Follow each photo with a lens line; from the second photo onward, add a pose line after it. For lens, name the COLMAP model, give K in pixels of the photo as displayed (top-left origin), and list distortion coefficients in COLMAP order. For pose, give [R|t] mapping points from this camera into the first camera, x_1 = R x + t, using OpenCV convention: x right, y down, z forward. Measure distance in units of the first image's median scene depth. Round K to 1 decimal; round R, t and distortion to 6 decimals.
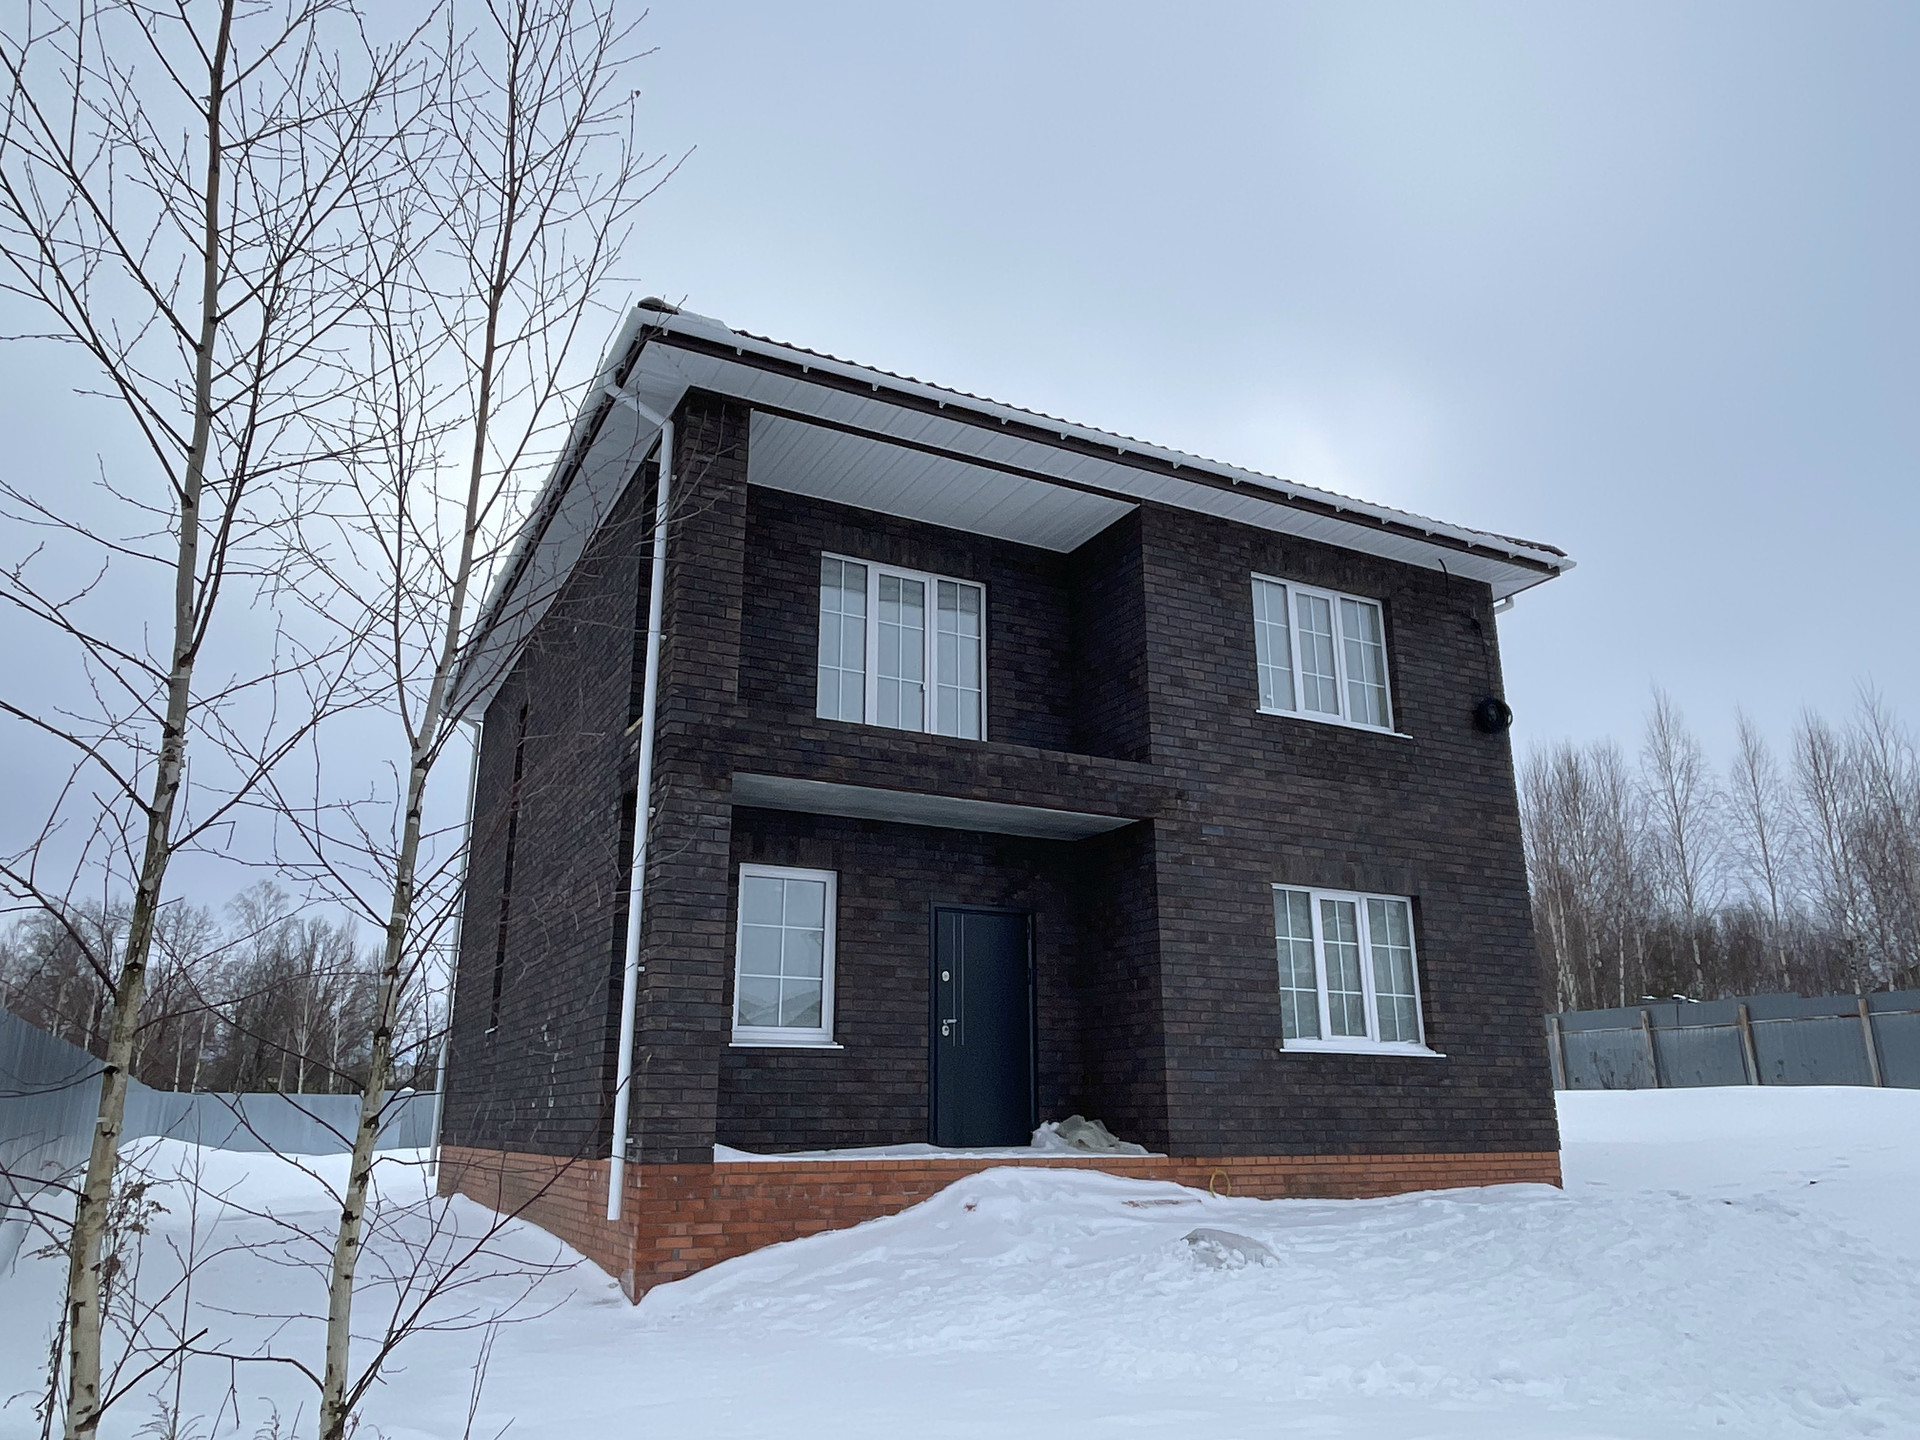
lens RADIAL K [[1335.1, 0, 952.8], [0, 1335.1, 723.6], [0, 0, 1]] dist [0.013006, 0.001225]
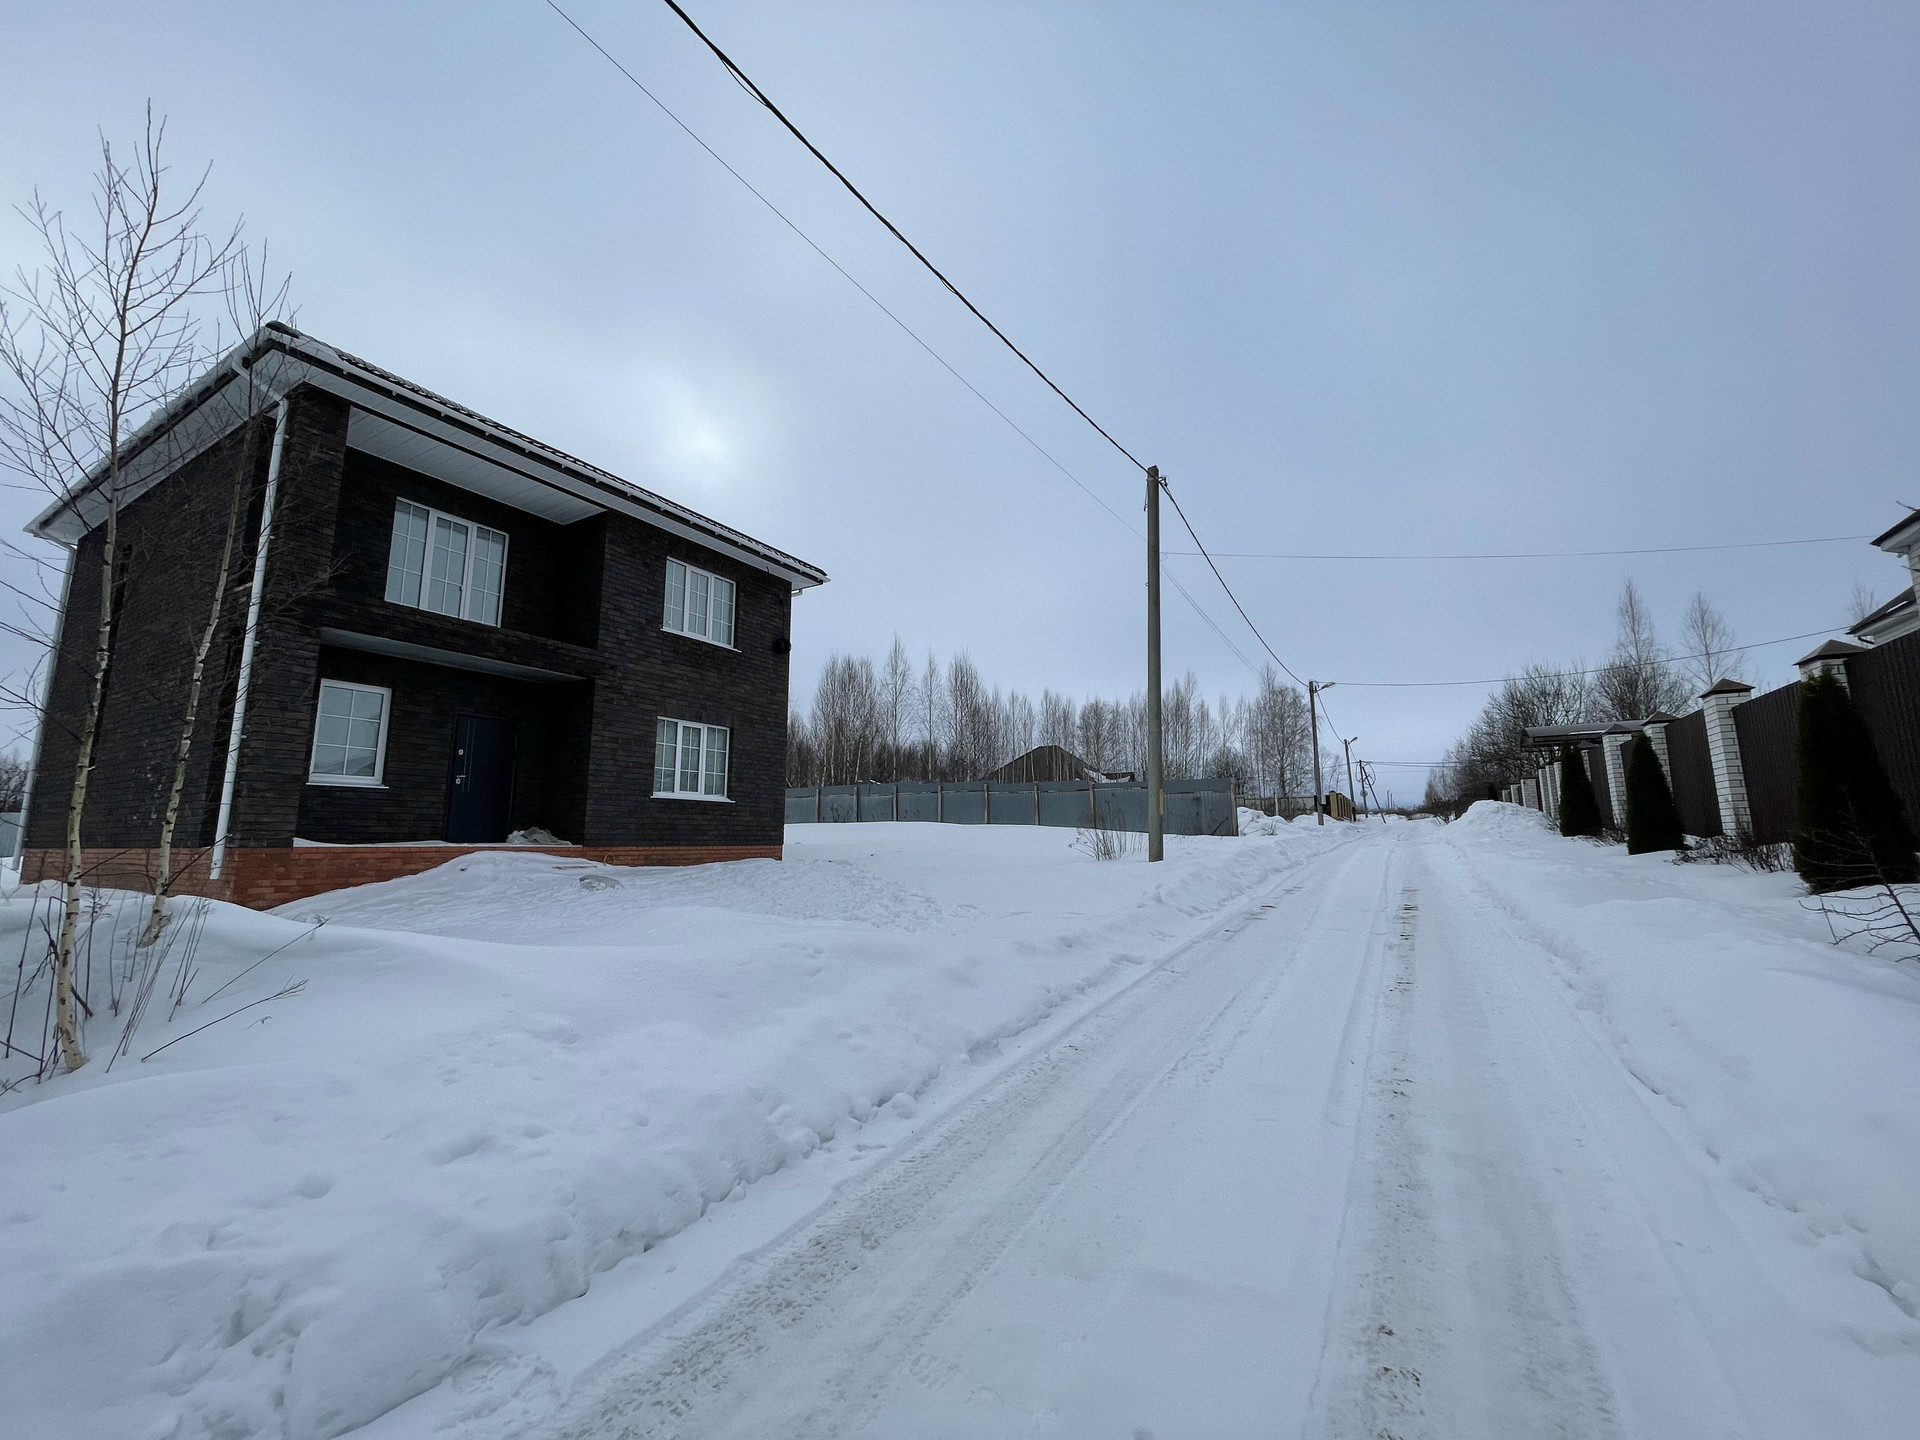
lens RADIAL K [[772.9, 0, 957.9], [0, 772.9, 724.2], [0, 0, 1]] dist [-0.000265, 0.000235]
pose [[0.850466, 0.078851, 0.520087, 0.019174], [-0.147249, 0.984861, 0.091473, -0.042596], [-0.505000, -0.154377, 0.849201, -0.223310]]
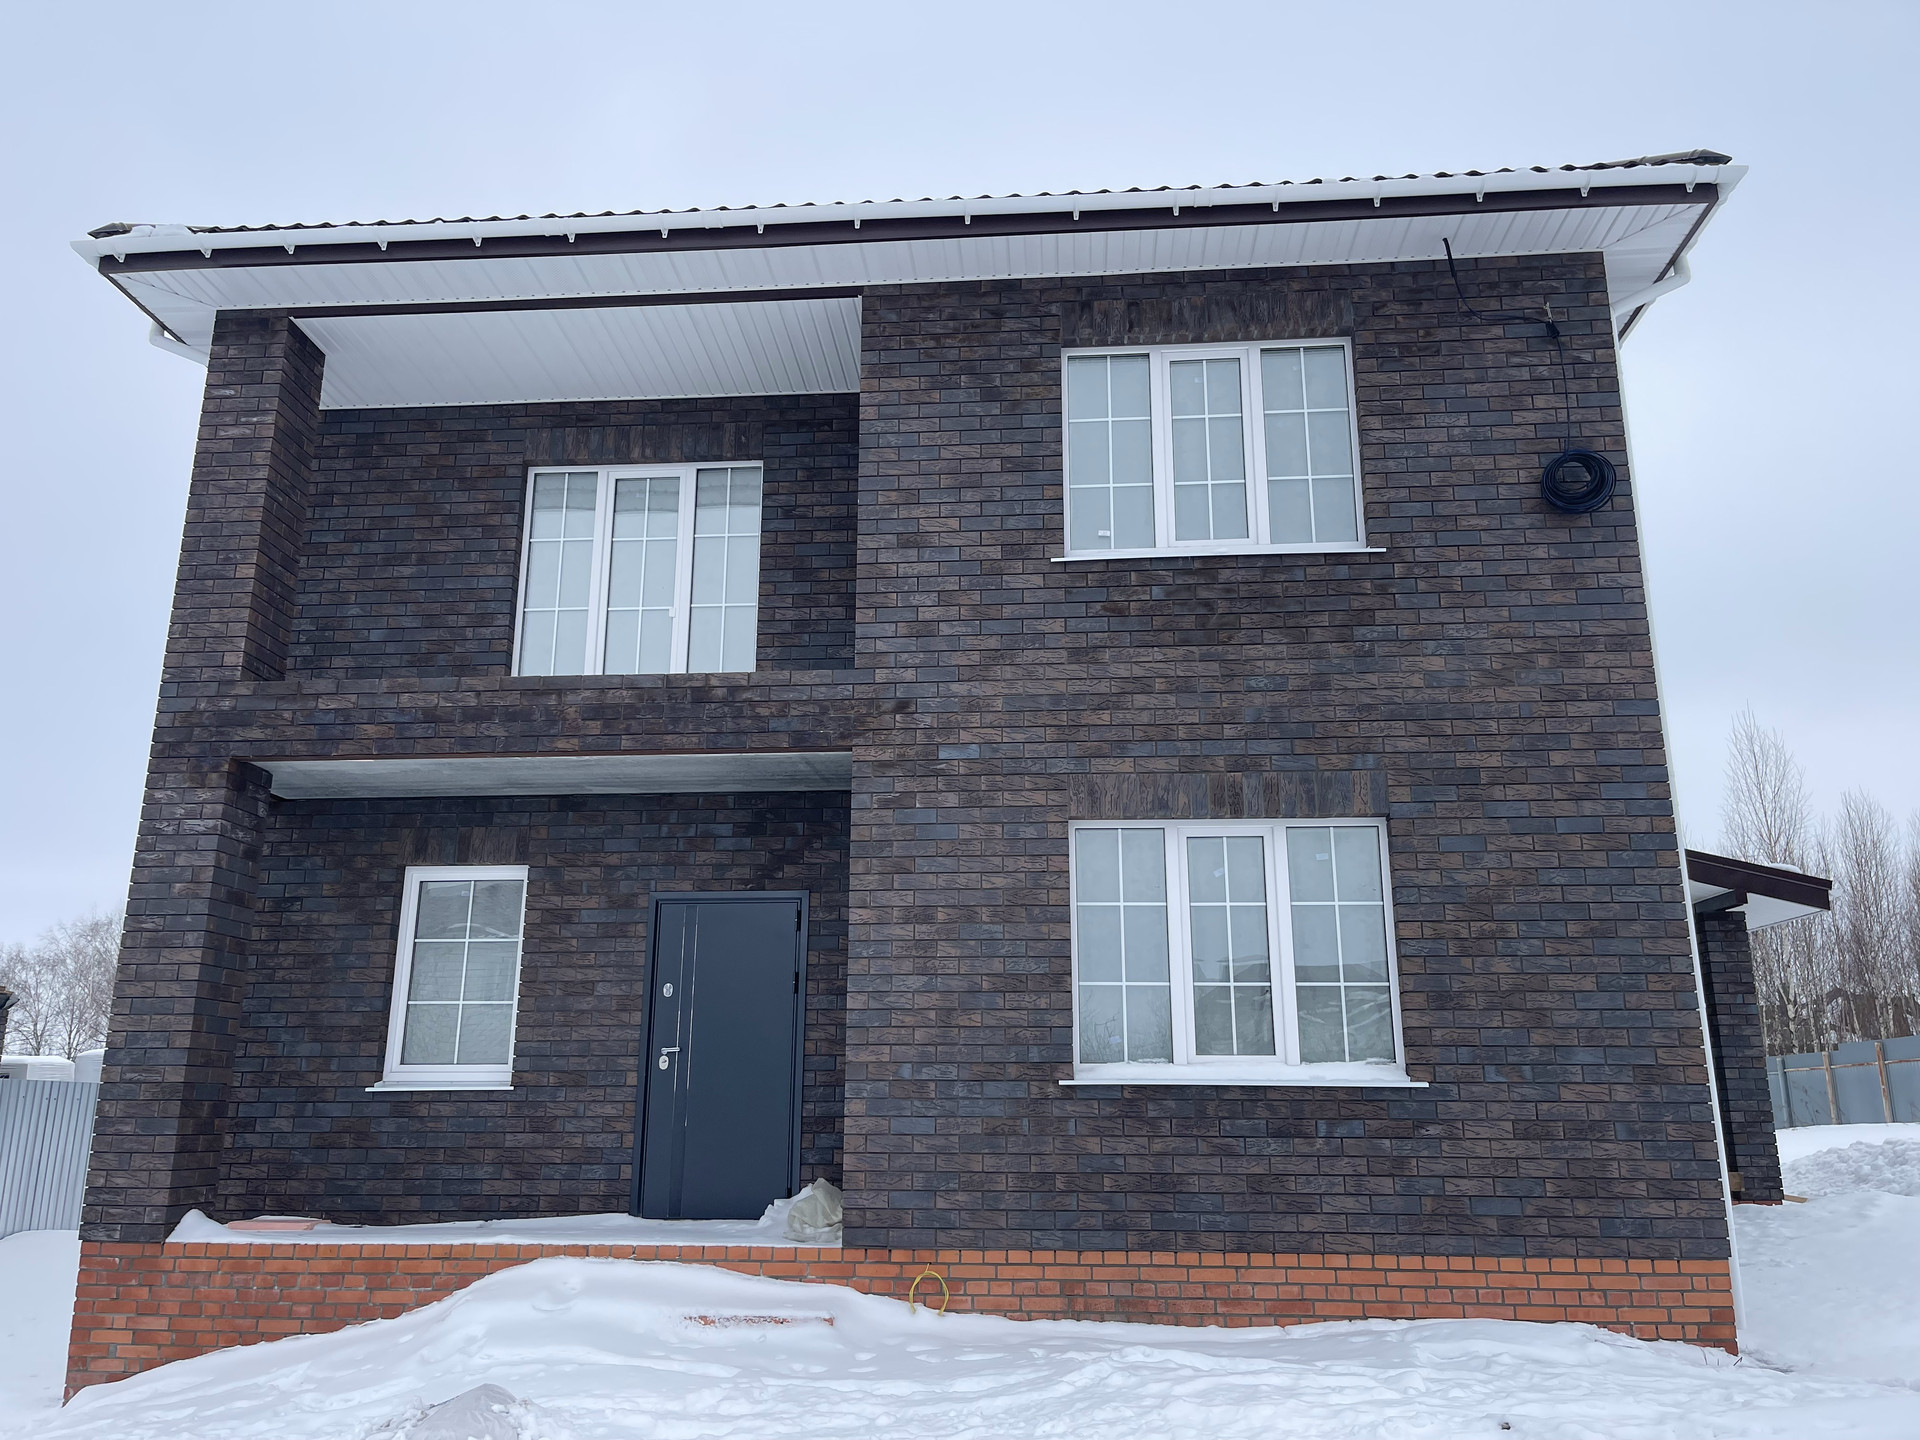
lens RADIAL K [[1460.7, 0, 965.7], [0, 1460.7, 730.5], [0, 0, 1]] dist [0.048741, -0.048915]
pose [[0.847054, -0.134315, -0.514256, 0.573242], [0.147640, 0.988926, -0.015107, 0.081028], [0.510590, -0.063129, 0.857504, 0.383085]]
